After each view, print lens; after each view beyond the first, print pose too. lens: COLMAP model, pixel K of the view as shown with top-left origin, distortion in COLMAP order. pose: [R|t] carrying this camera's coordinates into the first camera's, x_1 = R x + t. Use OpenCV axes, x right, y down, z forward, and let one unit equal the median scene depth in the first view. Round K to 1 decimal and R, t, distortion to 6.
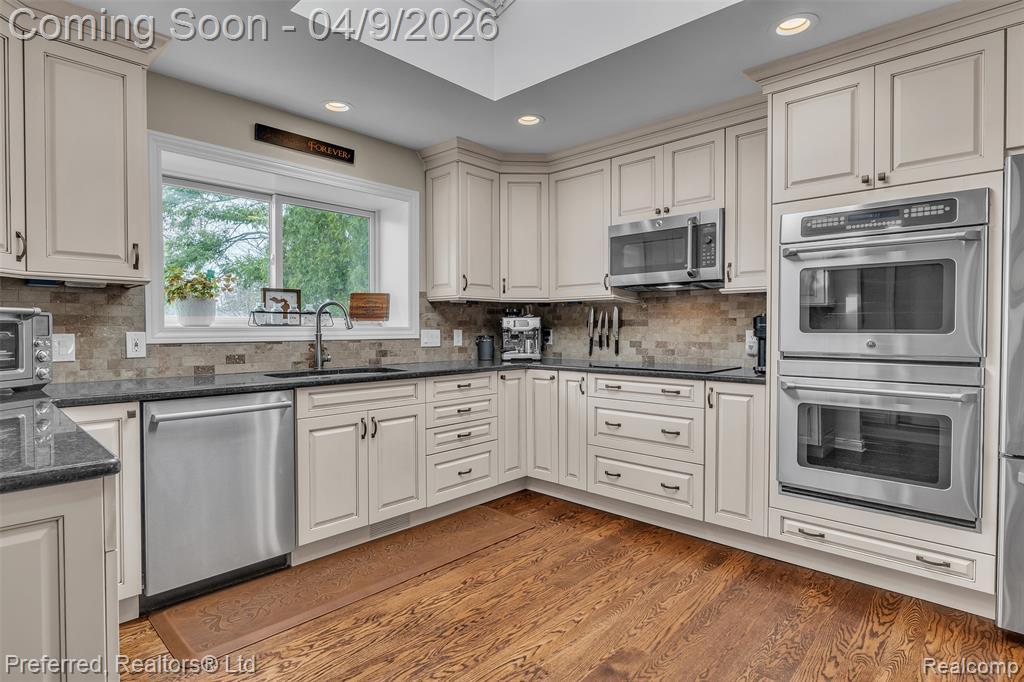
lens RADIAL K [[524.6, 0, 512.6], [0, 524.6, 339.7], [0, 0, 1]] dist [-0.002701, -0.000952]
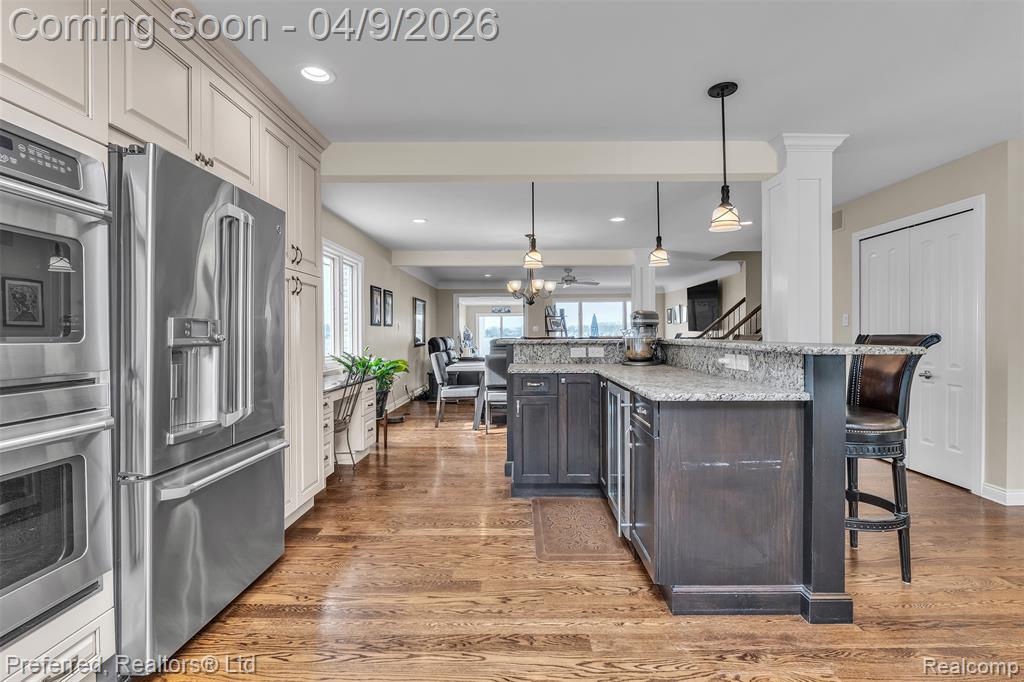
lens RADIAL K [[486.7, 0, 515.2], [0, 486.7, 338.5], [0, 0, 1]] dist [-0.006587, -0.000503]
pose [[-0.677574, -0.001709, 0.735452, -0.051572], [0.021524, 0.999523, 0.022153, -0.011989], [-0.735139, 0.030840, -0.677214, 0.672721]]
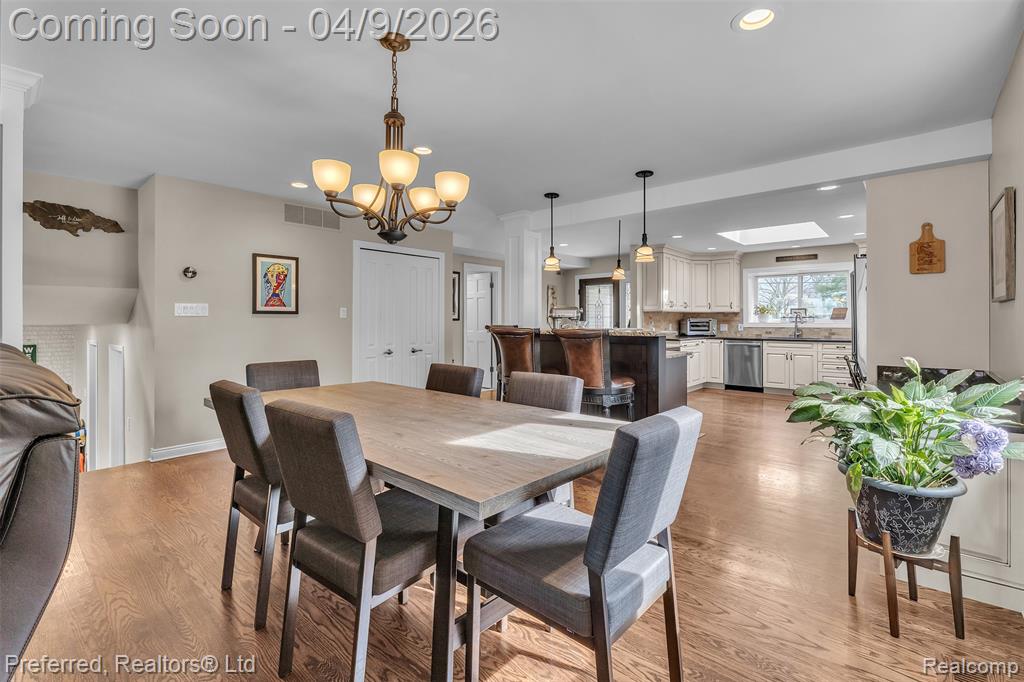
lens RADIAL K [[459.0, 0, 515.5], [0, 459.0, 321.6], [0, 0, 1]] dist [-0.013313, 0.000239]
pose [[0.032526, 0.001034, -0.999470, 2.034785], [-0.022008, 0.999758, 0.000318, 0.002896], [0.999229, 0.021986, 0.032541, -0.583897]]
